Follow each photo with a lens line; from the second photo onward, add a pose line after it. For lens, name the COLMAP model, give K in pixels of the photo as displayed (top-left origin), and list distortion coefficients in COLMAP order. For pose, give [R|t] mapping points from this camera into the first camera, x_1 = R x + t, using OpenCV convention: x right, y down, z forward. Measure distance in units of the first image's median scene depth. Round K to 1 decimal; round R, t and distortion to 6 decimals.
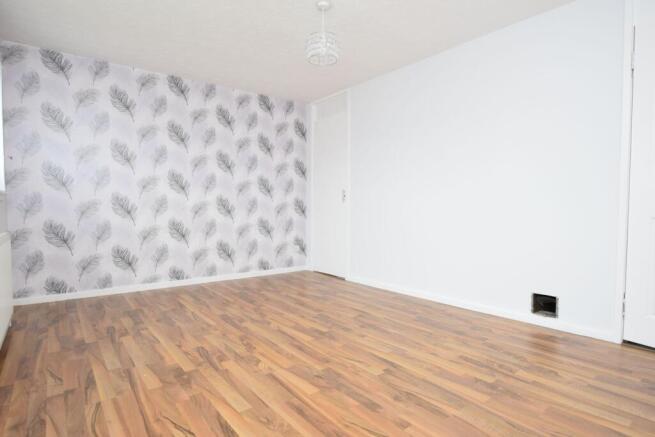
lens RADIAL K [[357.1, 0, 329.5], [0, 357.1, 219.2], [0, 0, 1]] dist [-0.015393, 0.002561]
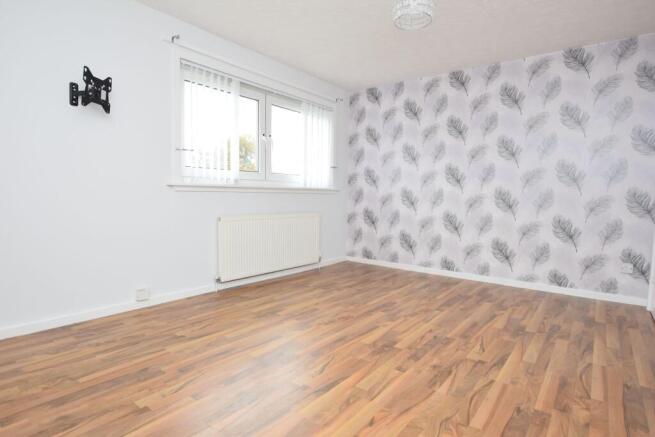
lens RADIAL K [[357.1, 0, 329.5], [0, 357.1, 219.2], [0, 0, 1]] dist [-0.015393, 0.002561]
pose [[0.236989, 0.059307, -0.969700, 0.494327], [-0.053061, 0.997435, 0.048036, -0.009758], [0.970062, 0.040070, 0.239528, 0.426612]]
